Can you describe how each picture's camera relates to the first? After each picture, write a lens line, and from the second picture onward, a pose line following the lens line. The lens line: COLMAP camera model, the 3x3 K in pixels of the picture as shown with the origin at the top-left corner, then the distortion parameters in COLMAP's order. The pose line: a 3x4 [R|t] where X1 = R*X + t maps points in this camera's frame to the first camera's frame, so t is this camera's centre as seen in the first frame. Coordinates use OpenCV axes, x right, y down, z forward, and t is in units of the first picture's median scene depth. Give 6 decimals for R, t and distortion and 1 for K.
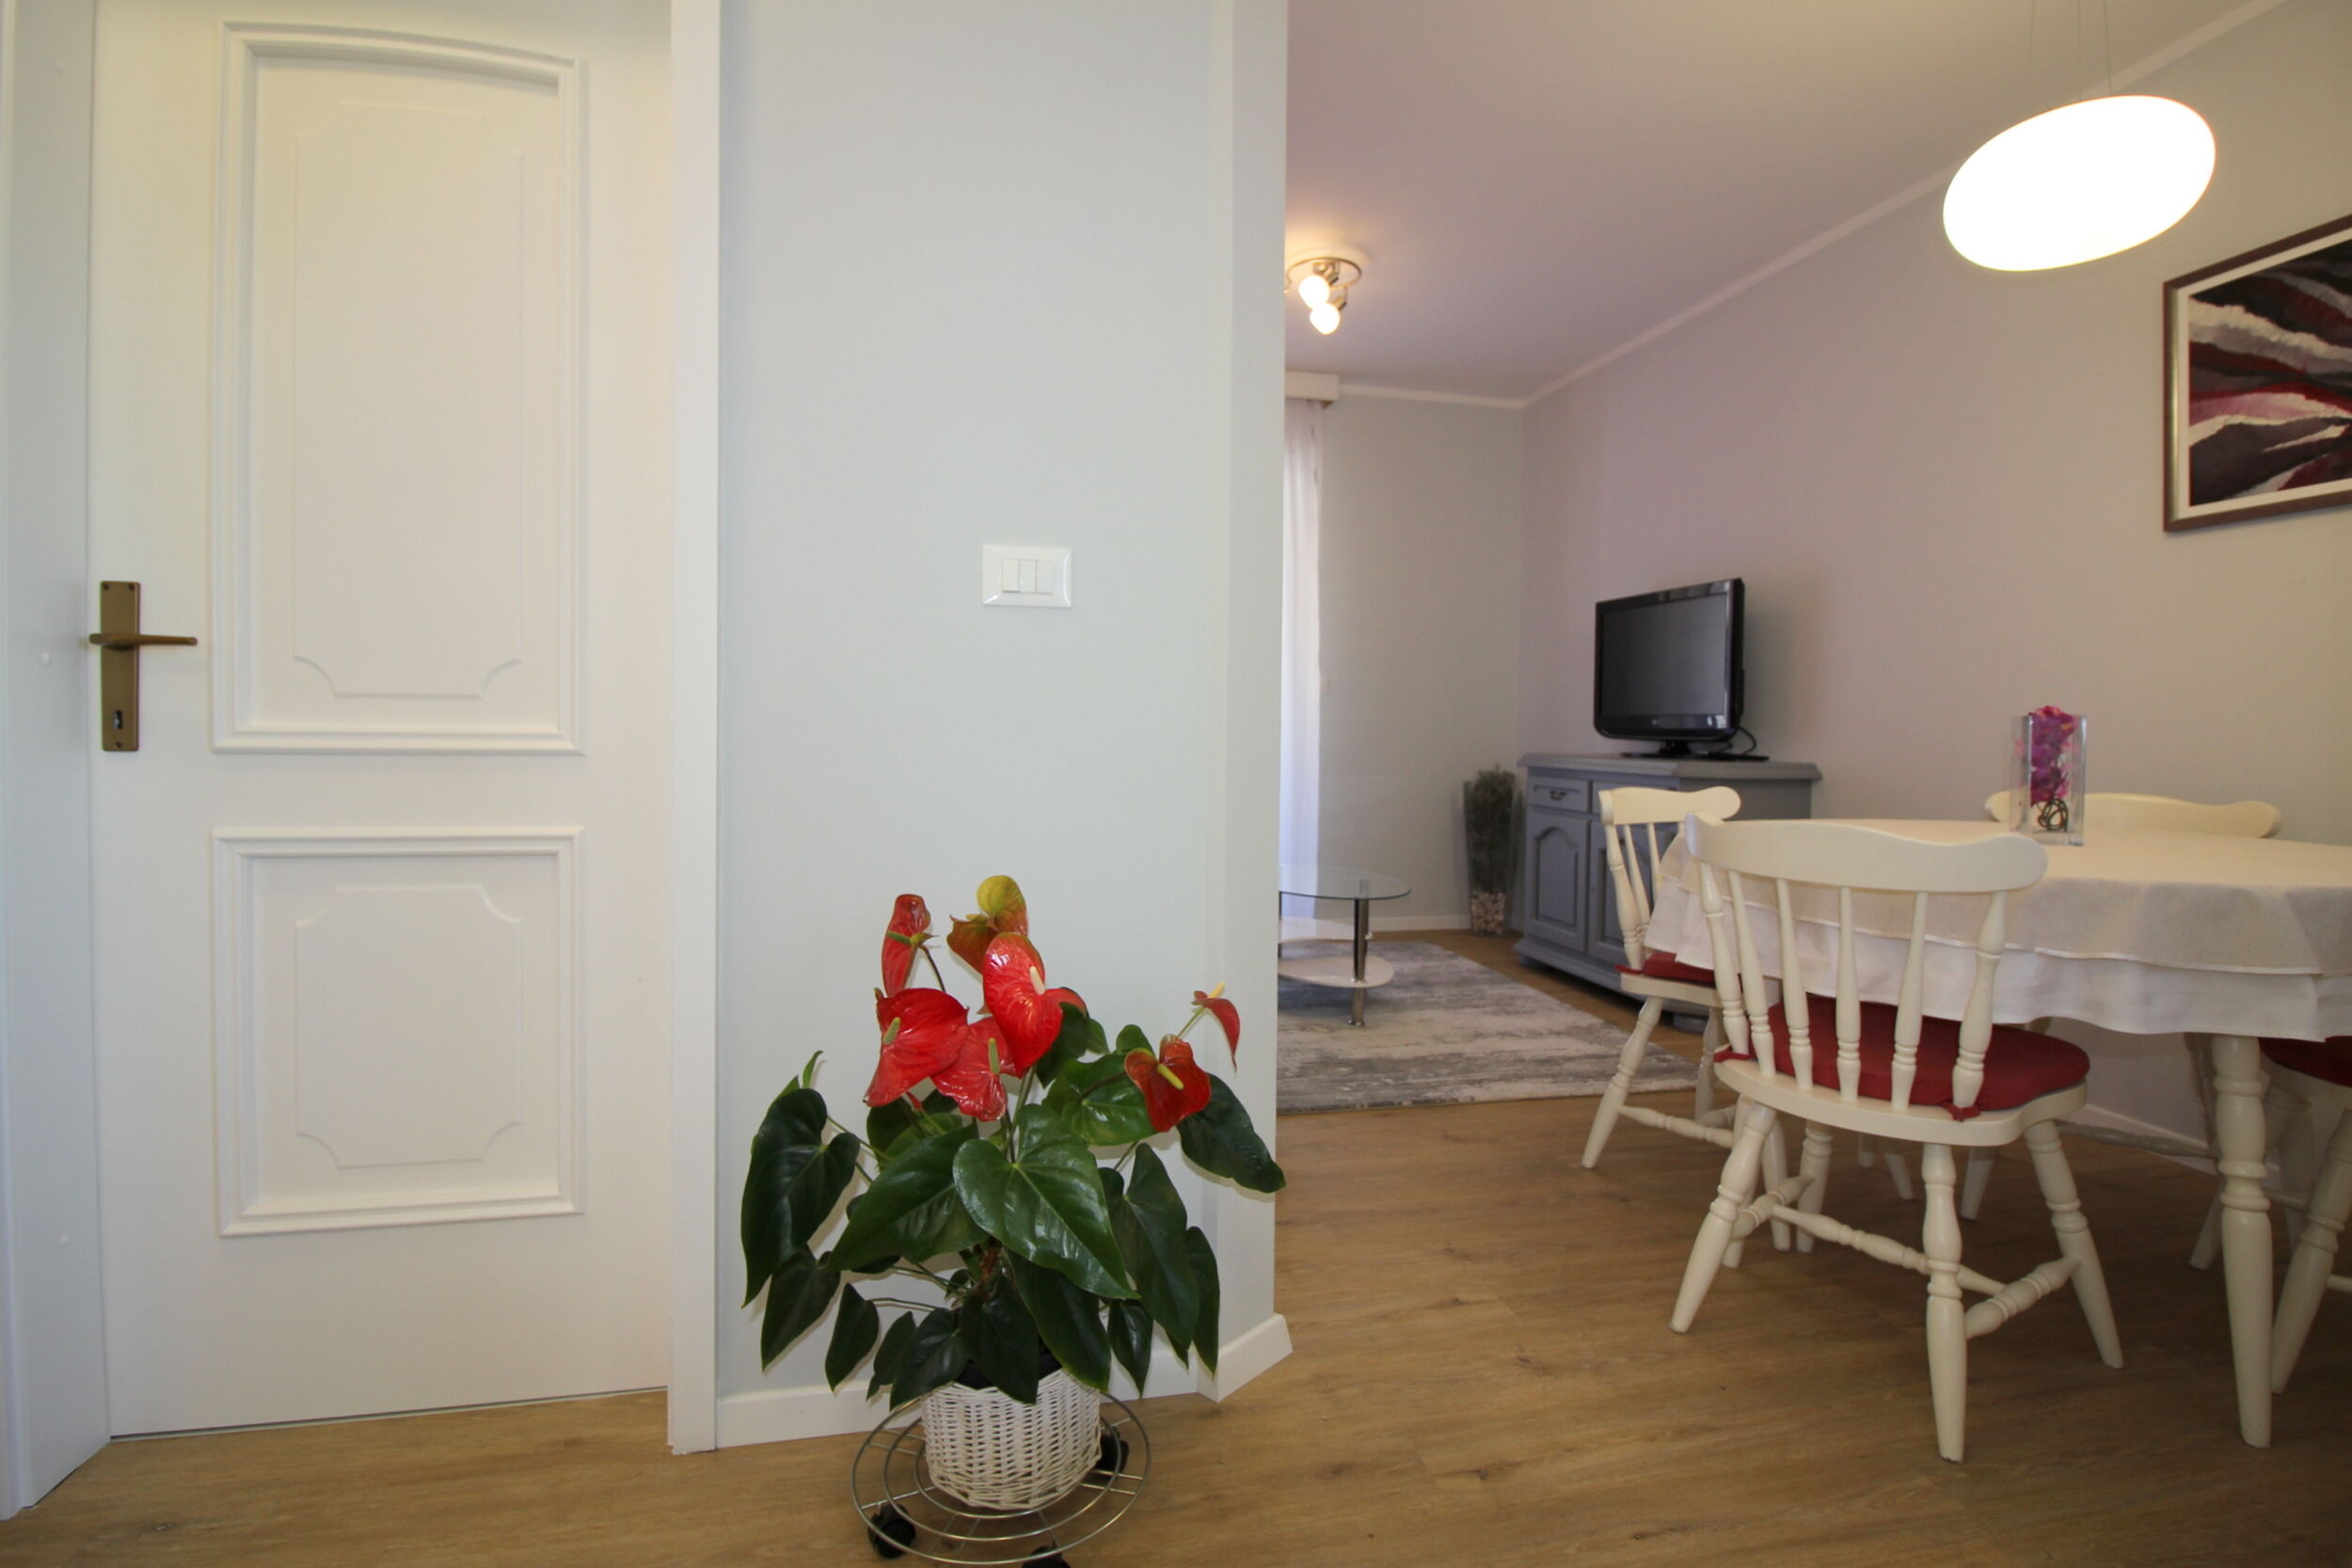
lens RADIAL K [[1121.4, 0, 1192.7], [0, 1121.4, 746.7], [0, 0, 1]] dist [-0.000841, -0.012388]
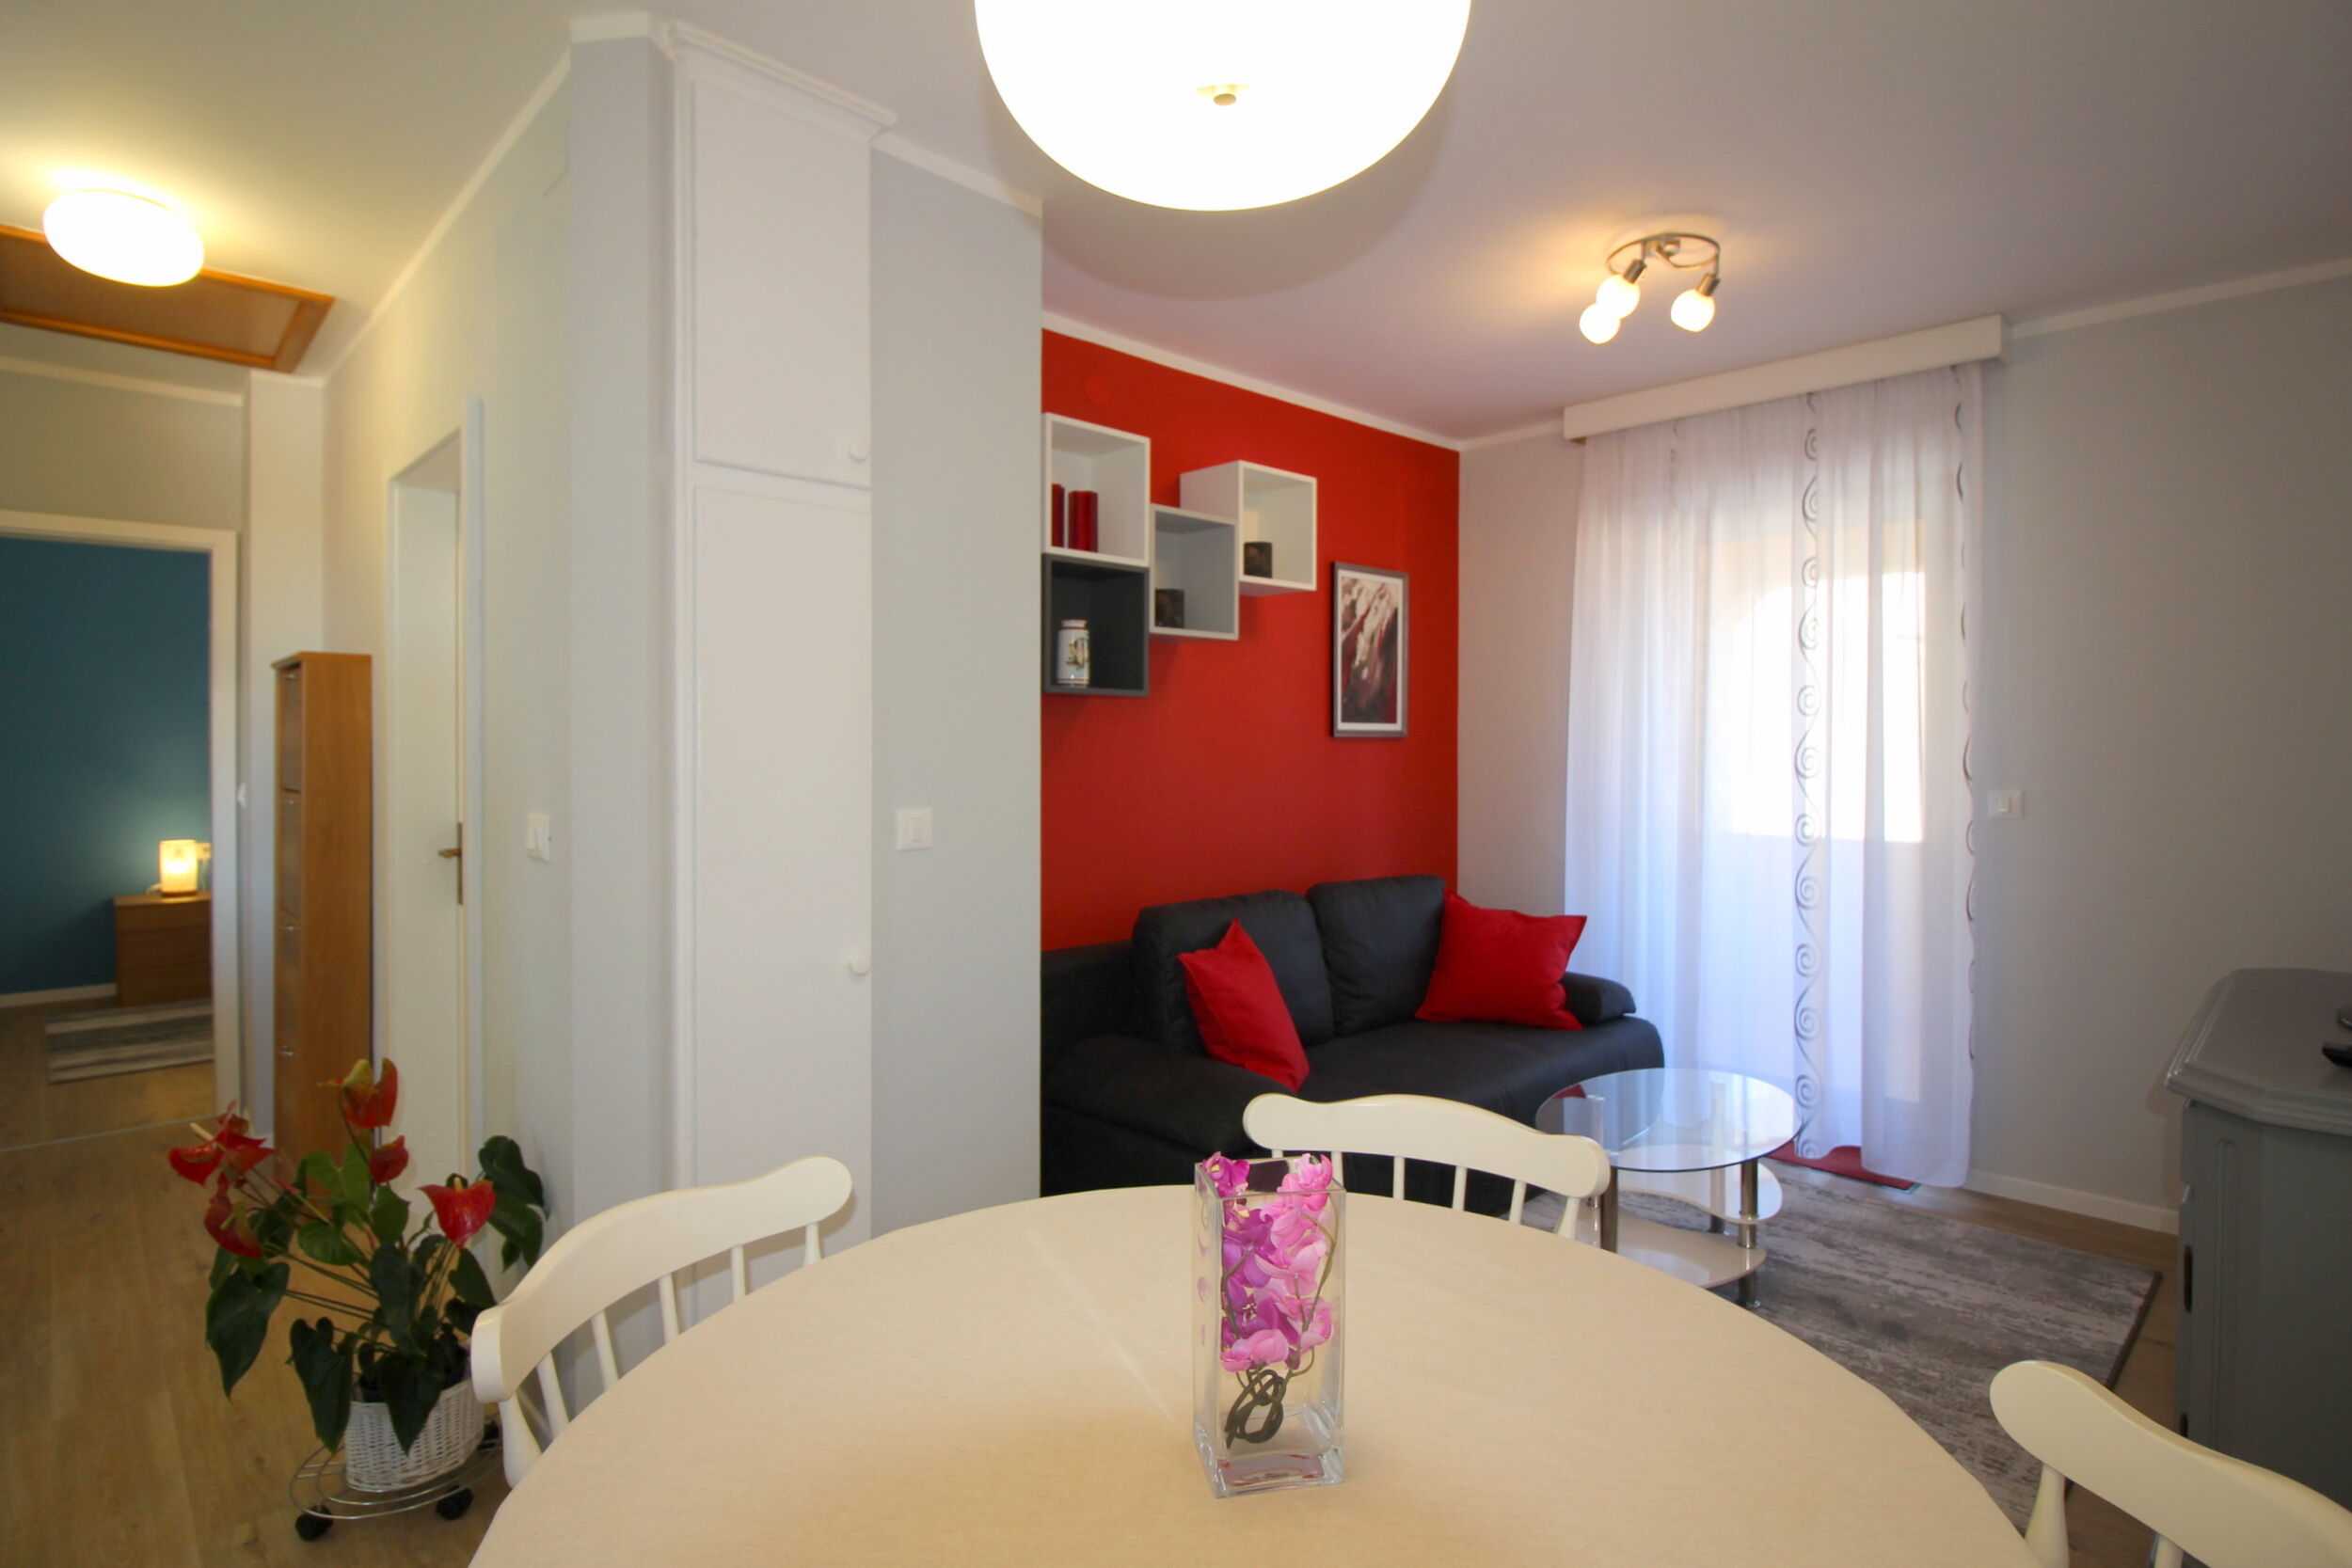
lens RADIAL K [[1163.2, 0, 1196.6], [0, 1163.2, 752.1], [0, 0, 1]] dist [-0.000390, -0.015166]
pose [[0.532247, -0.004883, -0.846575, 0.894916], [-0.008796, 0.999898, -0.011297, -0.153589], [0.846544, 0.013459, 0.532149, 0.566057]]
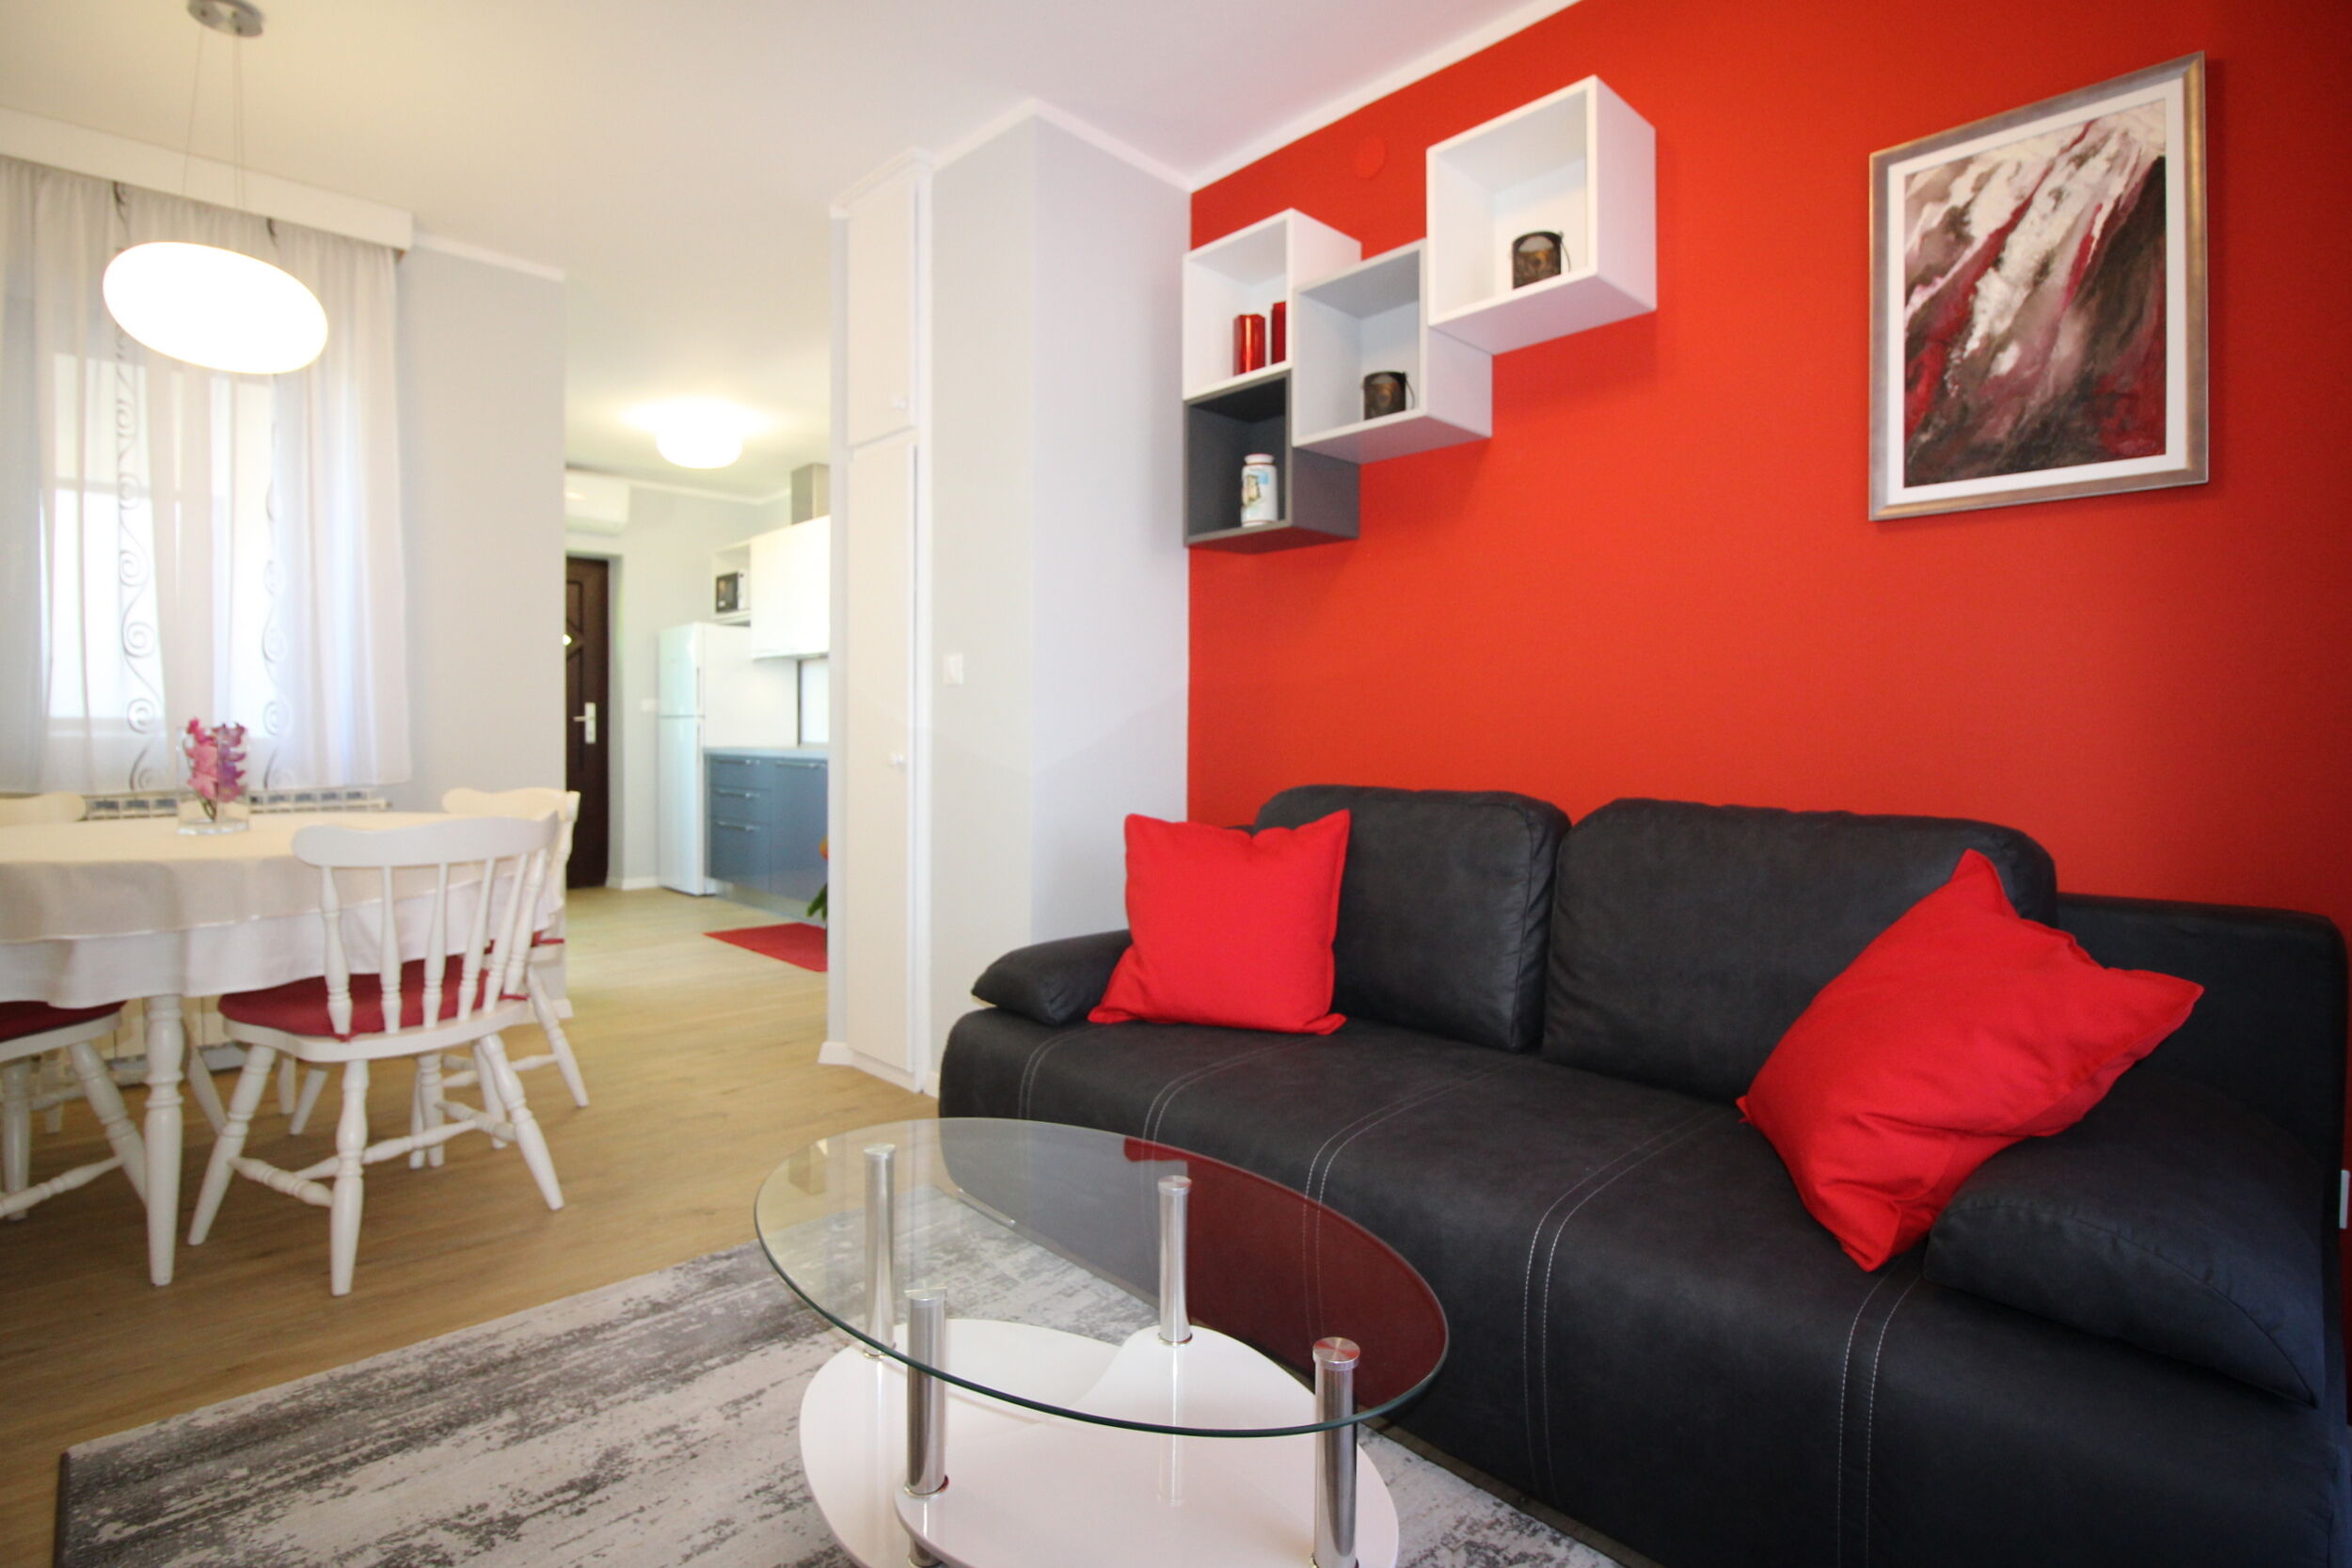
lens RADIAL K [[1141.3, 0, 1172.9], [0, 1141.3, 740.2], [0, 0, 1]] dist [0.001562, -0.007834]
pose [[-0.856226, -0.016199, -0.516348, 0.402733], [-0.025865, 0.999599, 0.011531, -0.044612], [0.515954, 0.023229, -0.856301, 2.033731]]
